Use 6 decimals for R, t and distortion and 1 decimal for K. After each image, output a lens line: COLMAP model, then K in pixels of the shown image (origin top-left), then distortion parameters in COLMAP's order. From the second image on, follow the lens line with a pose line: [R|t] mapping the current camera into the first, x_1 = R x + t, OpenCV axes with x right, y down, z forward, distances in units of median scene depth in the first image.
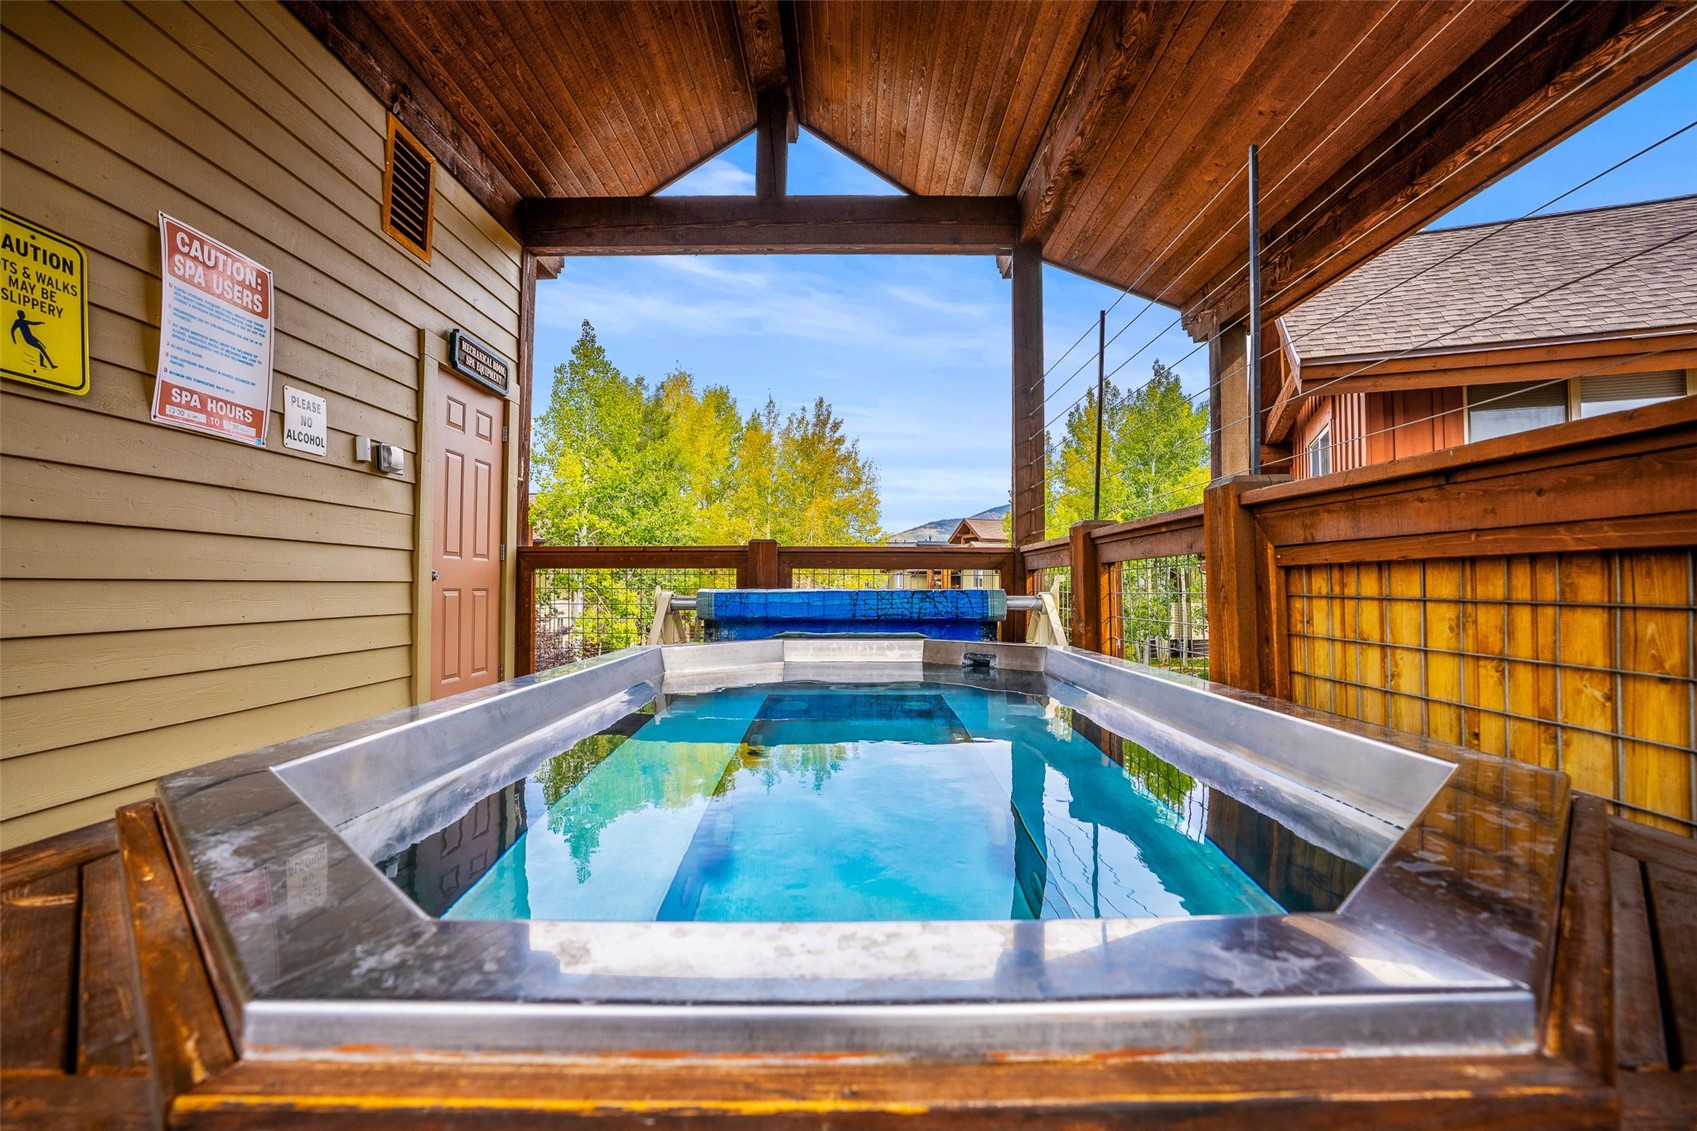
lens RADIAL K [[760.6, 0, 864.5], [0, 760.6, 567.7], [0, 0, 1]] dist [-0.006313, 0.002273]
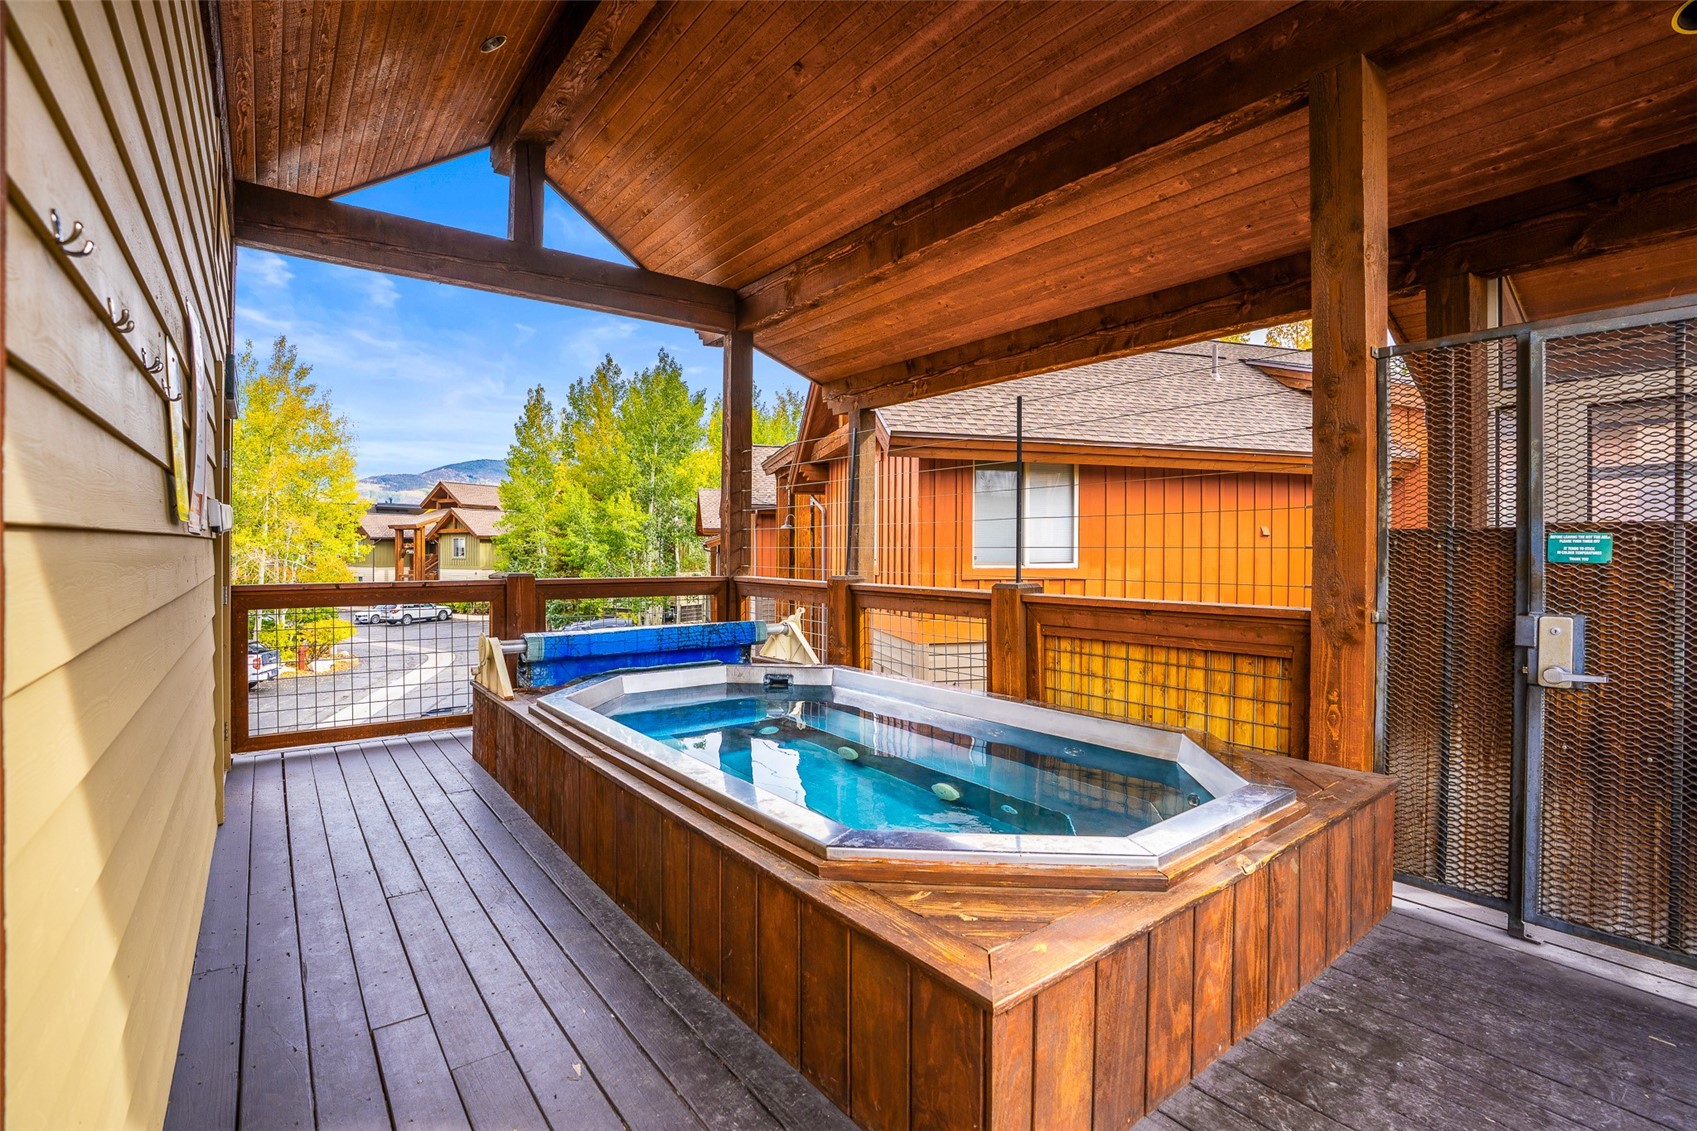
lens RADIAL K [[760.6, 0, 833.3], [0, 760.6, 560.8], [0, 0, 1]] dist [-0.006313, 0.002273]
pose [[0.823017, 0.000298, 0.568016, -1.013012], [-0.014609, 0.999680, 0.020644, -0.224669], [-0.567829, -0.025288, 0.822758, -0.299622]]
